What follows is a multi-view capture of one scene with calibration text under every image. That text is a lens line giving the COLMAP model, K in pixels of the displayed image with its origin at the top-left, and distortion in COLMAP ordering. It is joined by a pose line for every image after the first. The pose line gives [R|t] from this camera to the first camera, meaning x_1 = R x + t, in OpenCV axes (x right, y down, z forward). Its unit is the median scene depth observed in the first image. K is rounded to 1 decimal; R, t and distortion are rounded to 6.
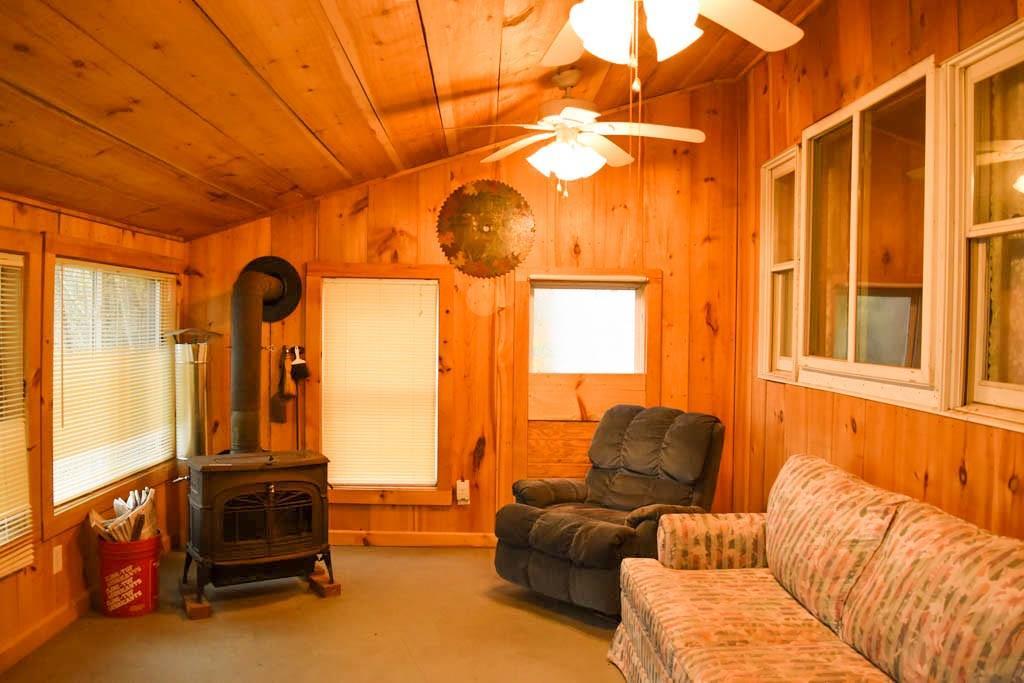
lens RADIAL K [[809.3, 0, 512.0], [0, 809.3, 341.5], [0, 0, 1]] dist [-0.082372, 0.008846]
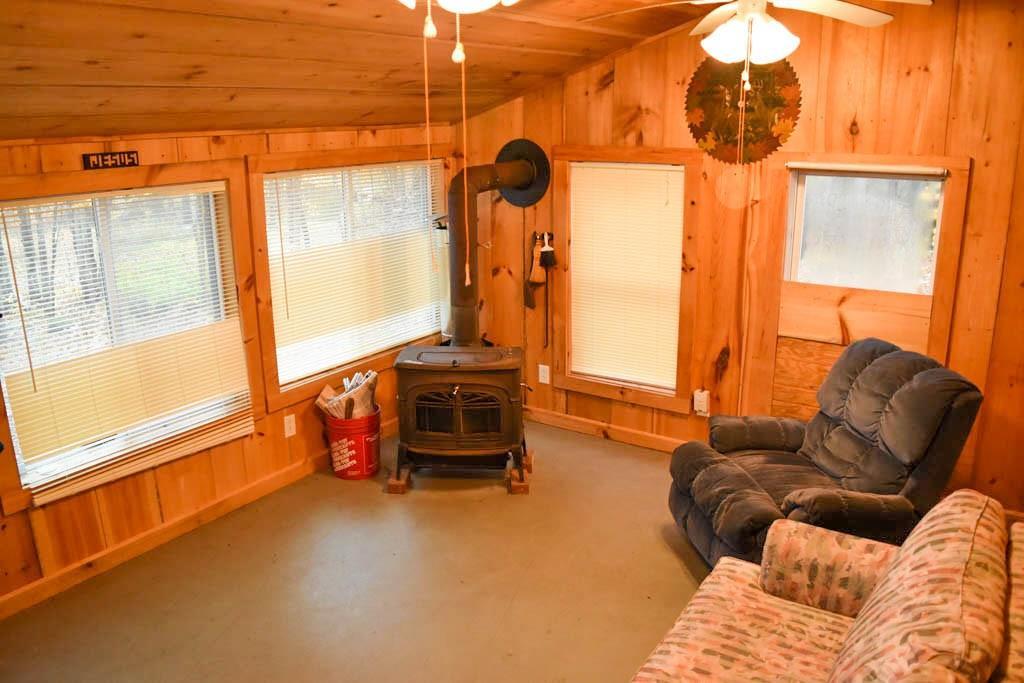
lens RADIAL K [[809.3, 0, 512.0], [0, 809.3, 341.5], [0, 0, 1]] dist [-0.082372, 0.008846]
pose [[0.812027, 0.134551, -0.567899, 0.275336], [0.008850, 0.970111, 0.242500, -0.104555], [0.583553, -0.201943, 0.786565, 0.174497]]
